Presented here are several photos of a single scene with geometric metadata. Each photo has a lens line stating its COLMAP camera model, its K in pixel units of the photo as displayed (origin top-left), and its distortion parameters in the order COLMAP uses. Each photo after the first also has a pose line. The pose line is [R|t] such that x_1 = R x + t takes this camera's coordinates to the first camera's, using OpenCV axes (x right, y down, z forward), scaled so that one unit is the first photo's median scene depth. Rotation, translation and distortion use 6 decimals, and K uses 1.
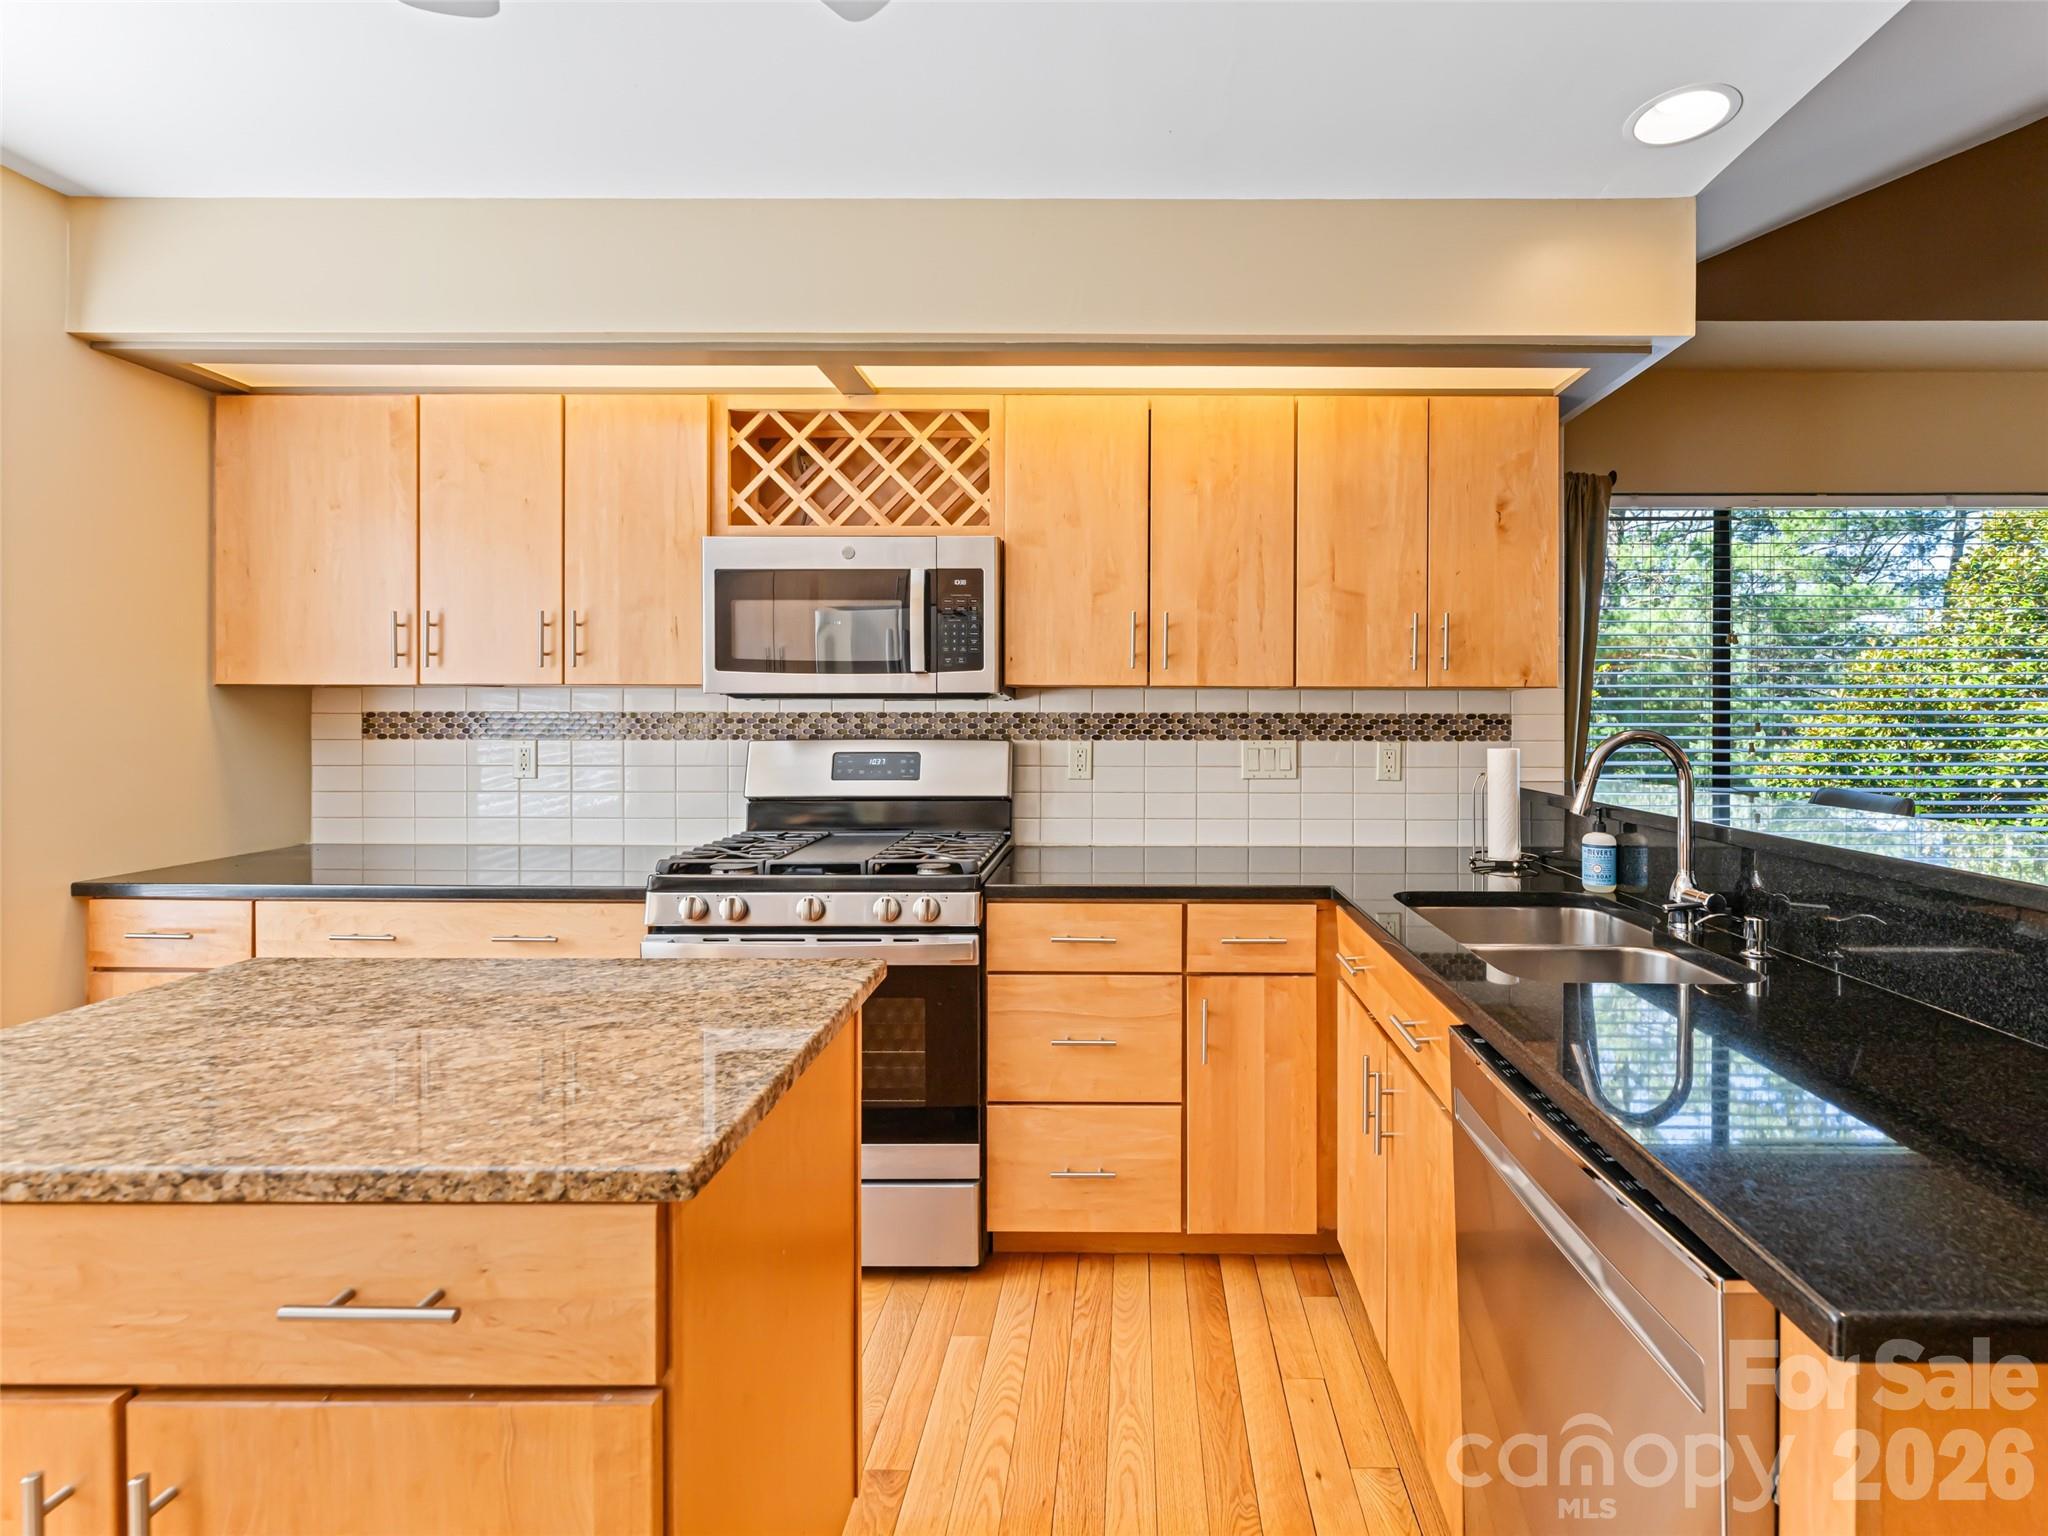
lens RADIAL K [[963.1, 0, 1119.7], [0, 963.1, 713.9], [0, 0, 1]] dist [-0.000310, -0.000083]
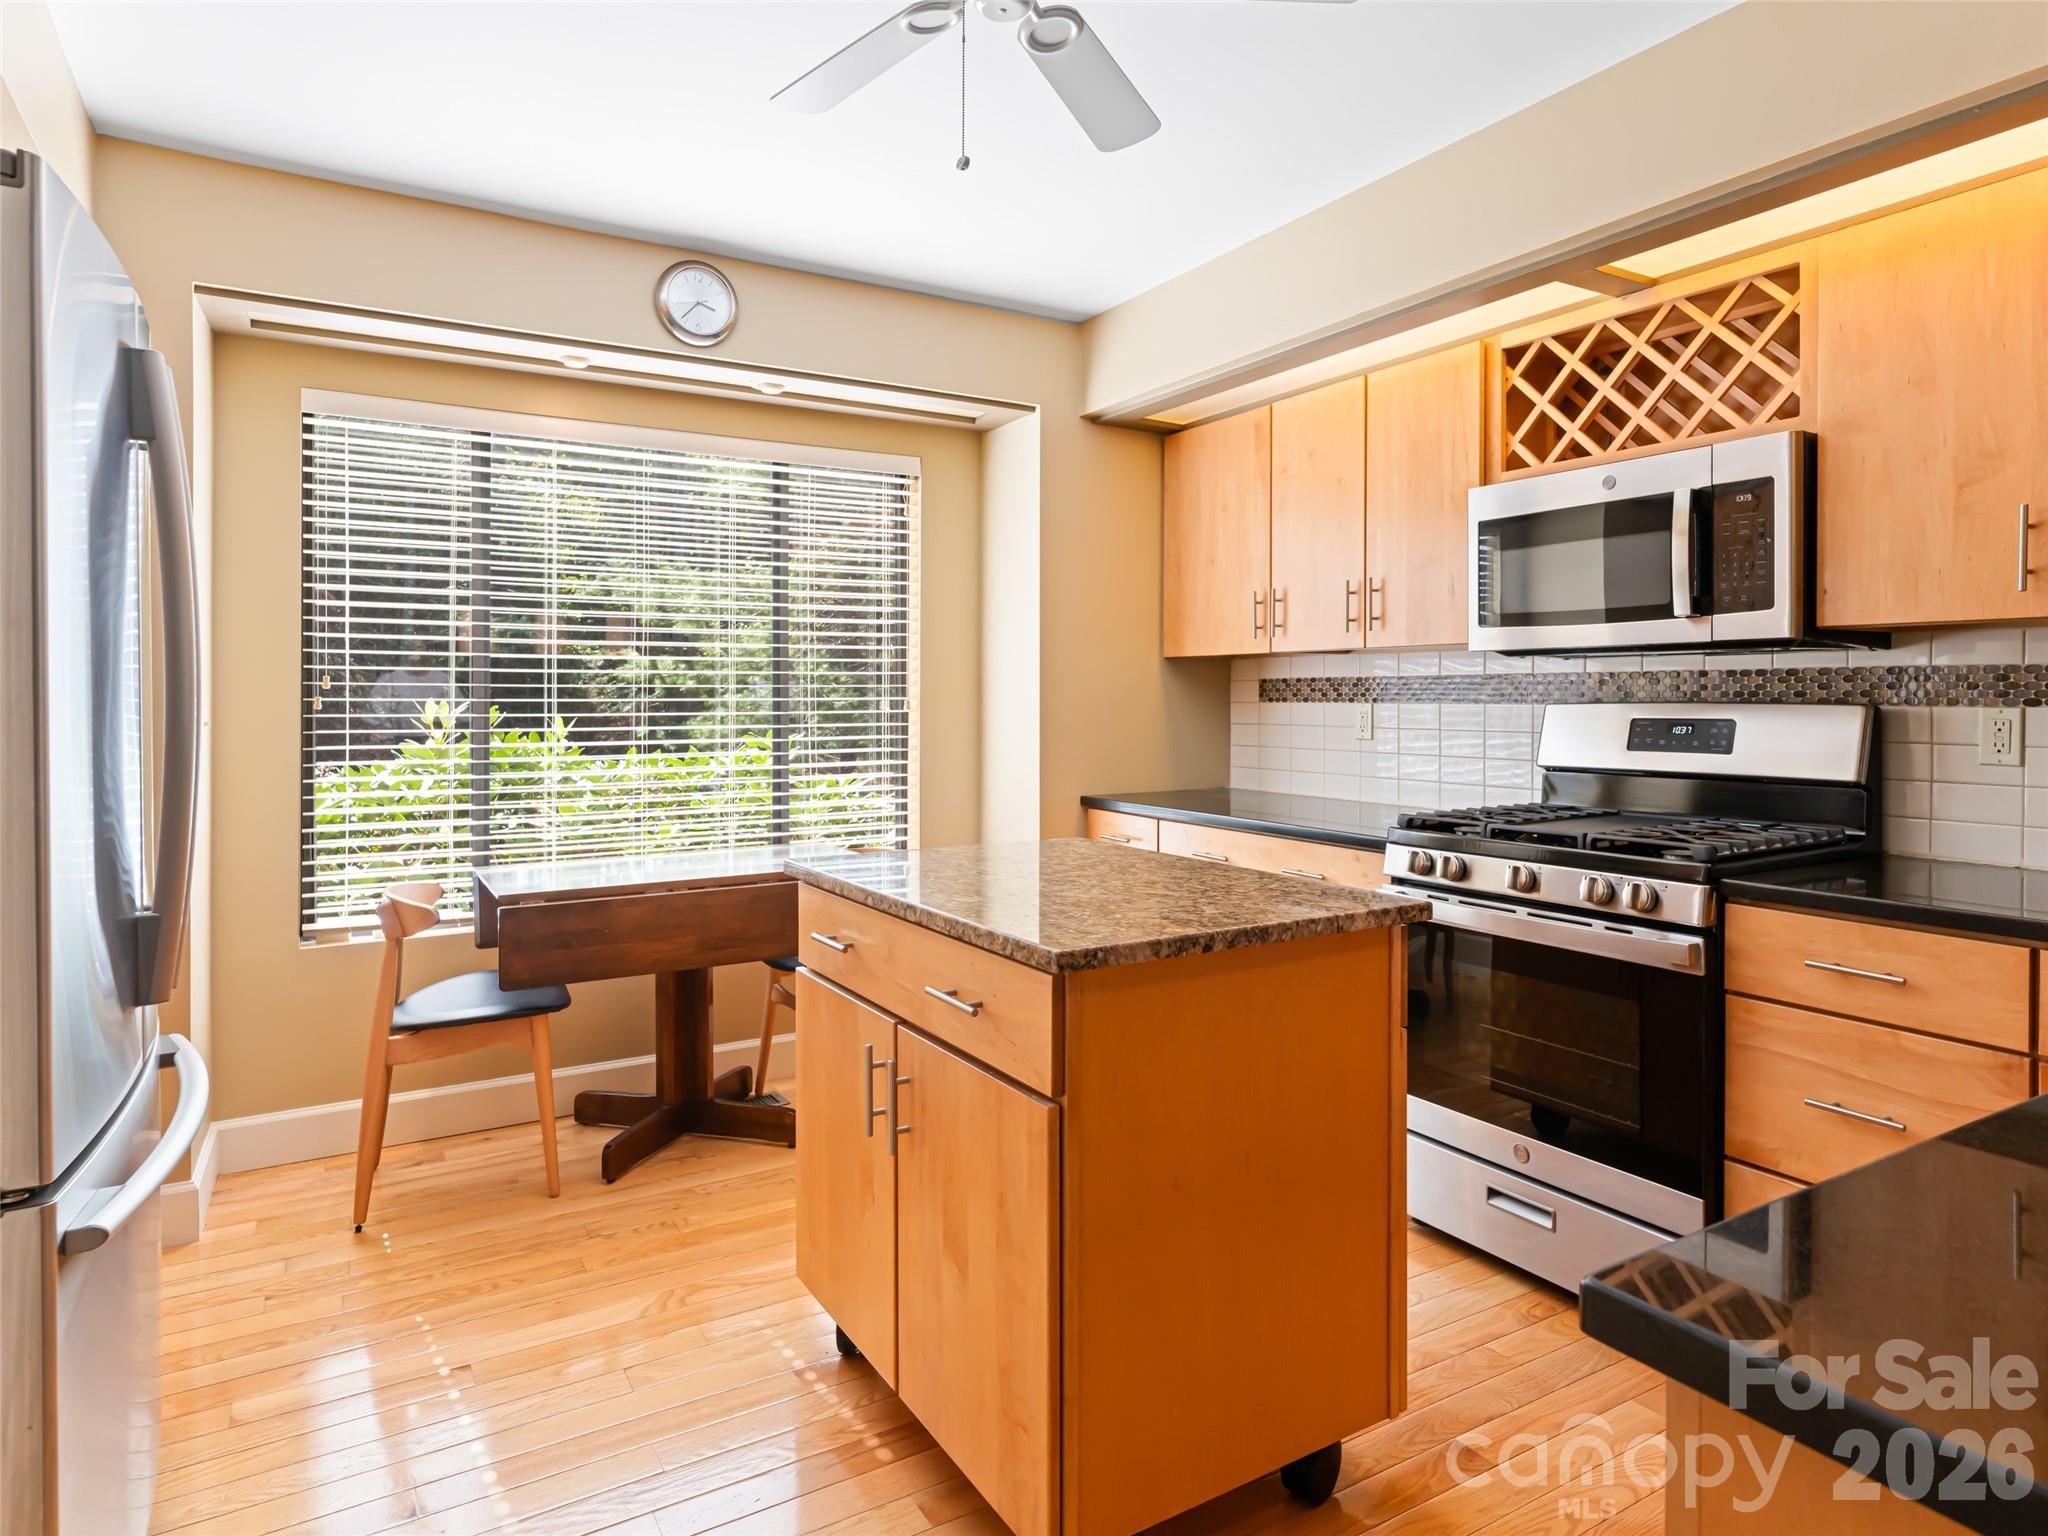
lens RADIAL K [[1185.3, 0, 1031.5], [0, 1185.3, 705.8], [0, 0, 1]] dist [-0.002751, 0.000457]
pose [[0.518324, 0.005247, -0.855168, 0.344818], [-0.002487, 0.999986, 0.004628, 0.027530], [0.855181, -0.000272, 0.518330, 0.008867]]
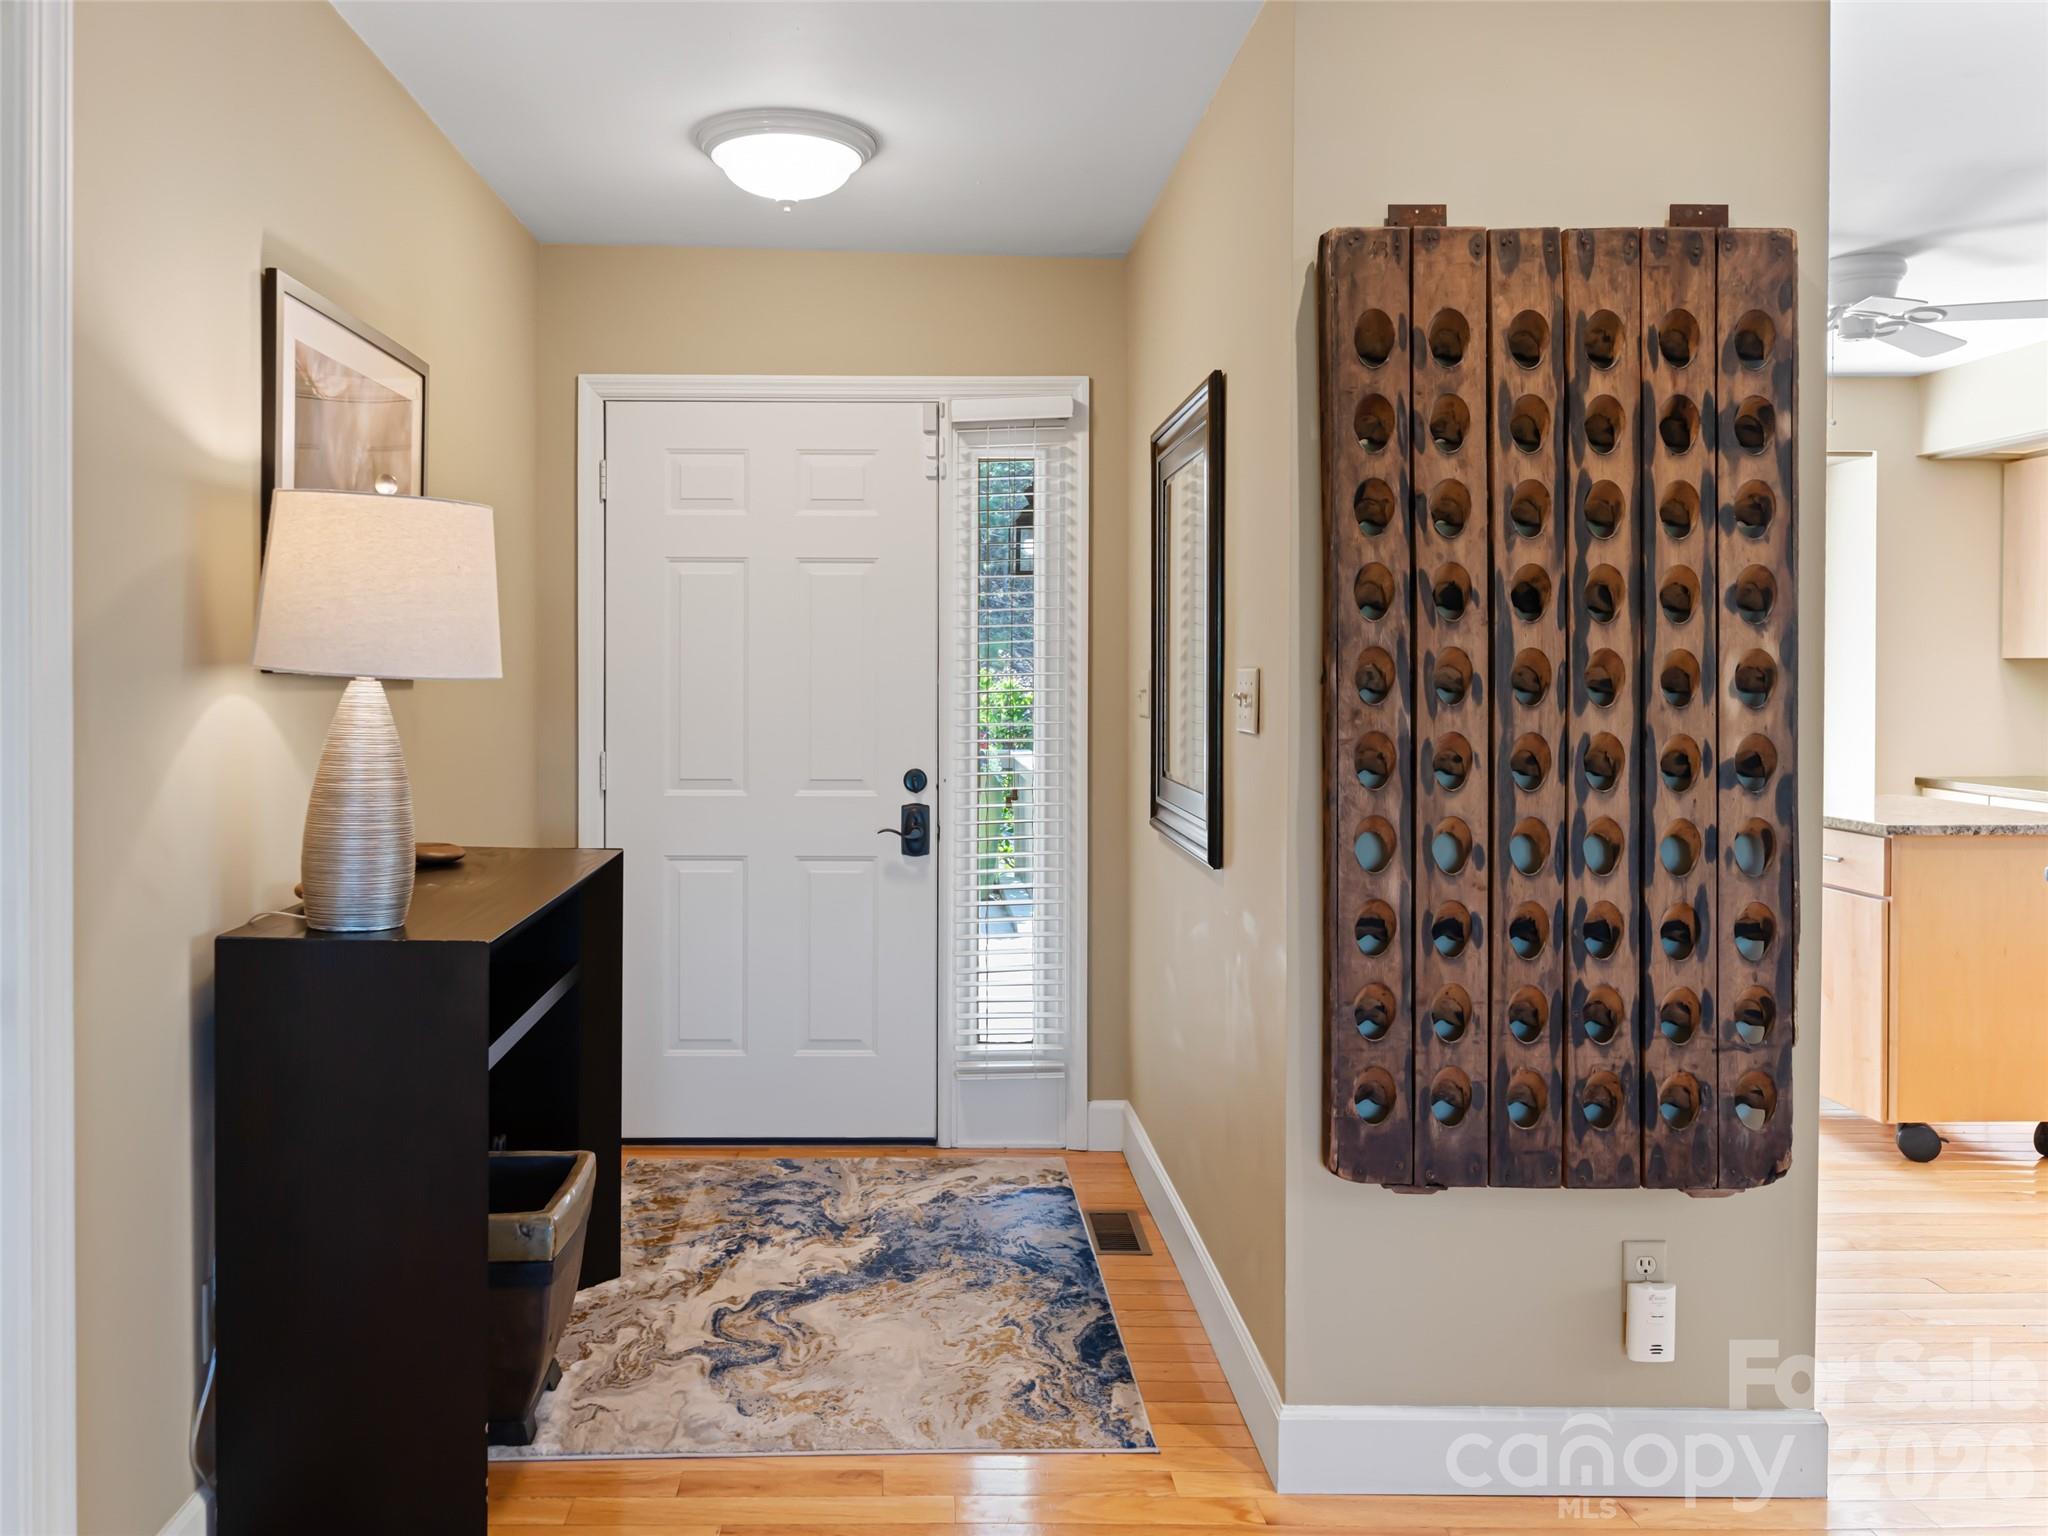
lens RADIAL K [[1604.1, 0, 948.7], [0, 1604.1, 695.3], [0, 0, 1]] dist [0.008472, 0.000220]
pose [[0.033262, 0.013114, -0.999361, 1.481046], [-0.001247, 0.999914, 0.013079, -0.004195], [0.999446, 0.000811, 0.033276, -0.702786]]
